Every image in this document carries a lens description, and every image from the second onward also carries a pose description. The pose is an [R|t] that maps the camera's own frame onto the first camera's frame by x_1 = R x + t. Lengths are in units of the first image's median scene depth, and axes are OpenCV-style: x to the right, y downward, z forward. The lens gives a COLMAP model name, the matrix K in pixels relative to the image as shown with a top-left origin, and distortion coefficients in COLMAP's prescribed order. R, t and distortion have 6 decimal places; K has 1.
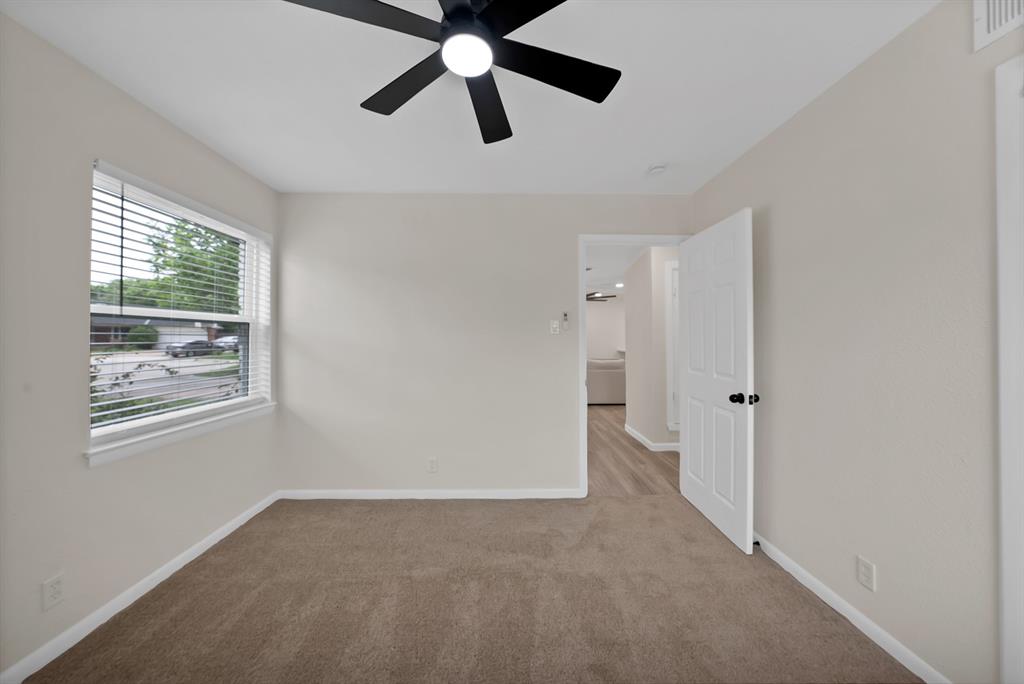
lens RADIAL K [[329.3, 0, 491.6], [0, 329.3, 337.6], [0, 0, 1]] dist [-0.030565, 0.004309]
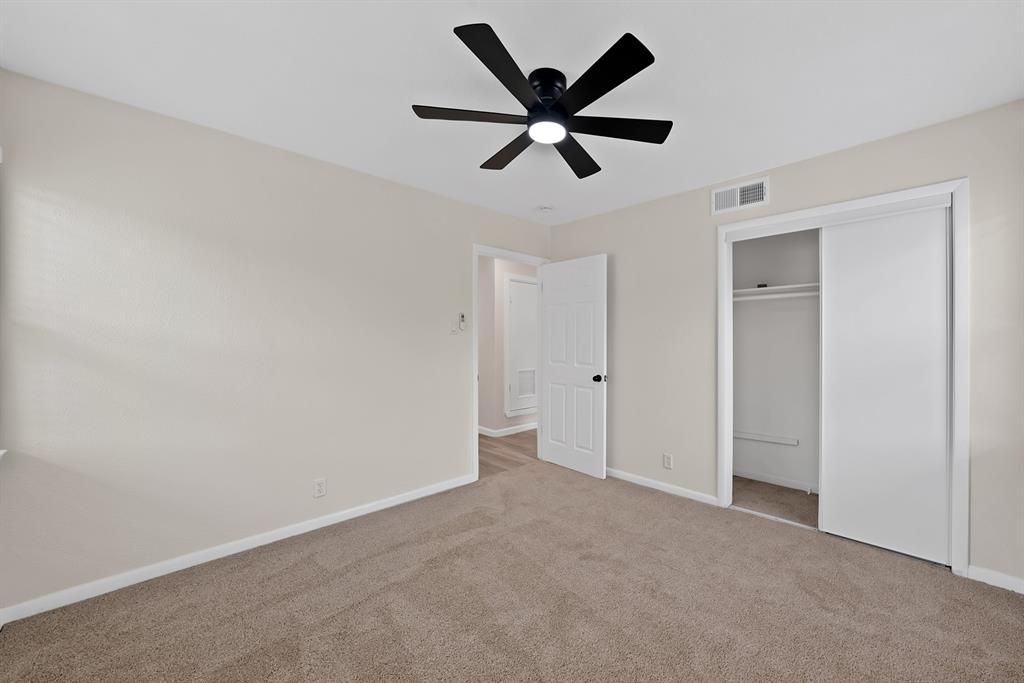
lens RADIAL K [[373.2, 0, 513.0], [0, 373.2, 336.5], [0, 0, 1]] dist [-0.029240, 0.007174]
pose [[0.757419, 0.010127, 0.652850, -0.589461], [-0.008498, 0.999948, -0.005652, 0.004393], [-0.652873, -0.001267, 0.757466, -0.054786]]
